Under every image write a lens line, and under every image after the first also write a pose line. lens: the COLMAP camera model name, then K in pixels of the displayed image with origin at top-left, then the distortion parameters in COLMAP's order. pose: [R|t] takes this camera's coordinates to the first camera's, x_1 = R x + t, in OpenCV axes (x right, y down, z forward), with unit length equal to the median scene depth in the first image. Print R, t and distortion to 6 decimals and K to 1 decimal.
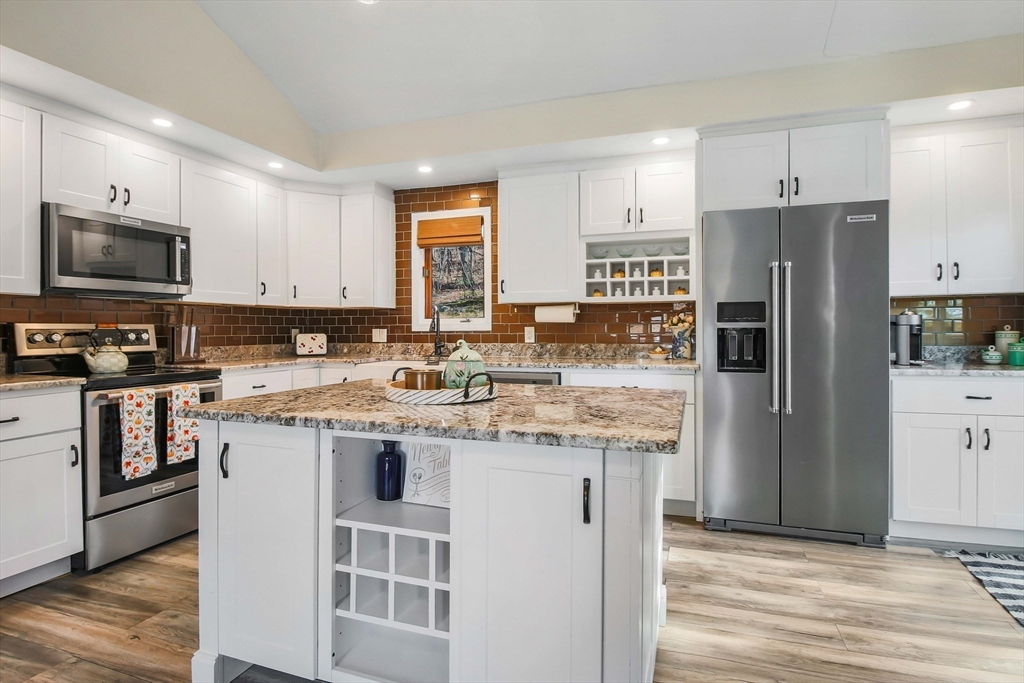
lens RADIAL K [[533.9, 0, 512.4], [0, 533.9, 331.1], [0, 0, 1]] dist [-0.006343, -0.007031]
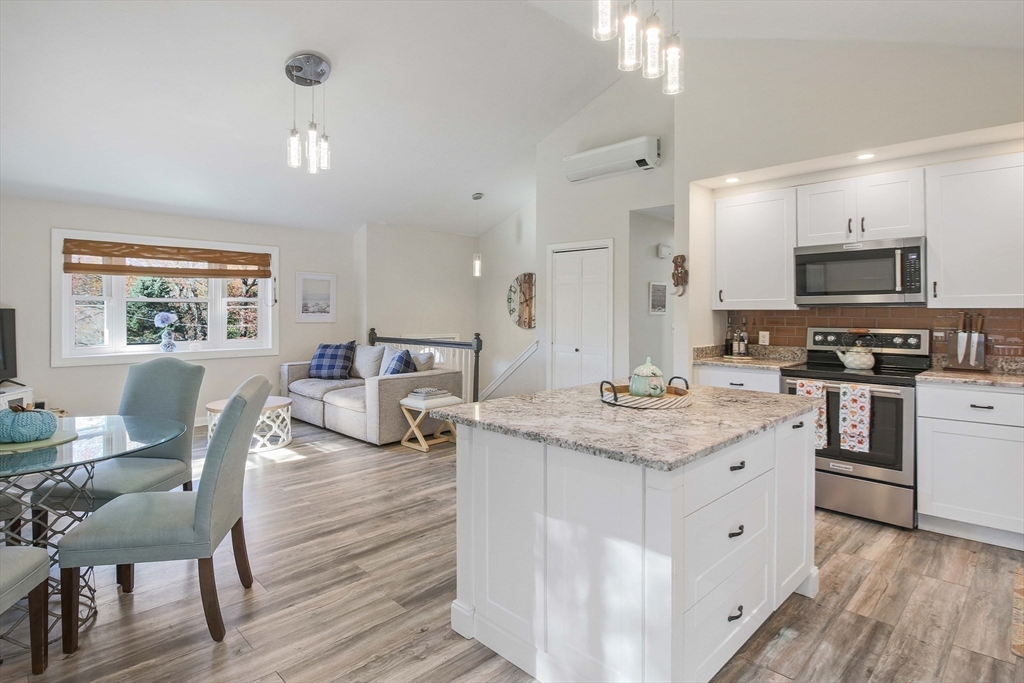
lens RADIAL K [[533.9, 0, 503.9], [0, 533.9, 312.6], [0, 0, 1]] dist [-0.006343, -0.007031]
pose [[-0.437766, 0.006645, -0.899064, 0.744368], [-0.000833, 0.999969, 0.007797, -0.063240], [0.899088, 0.004163, -0.437747, 0.814068]]
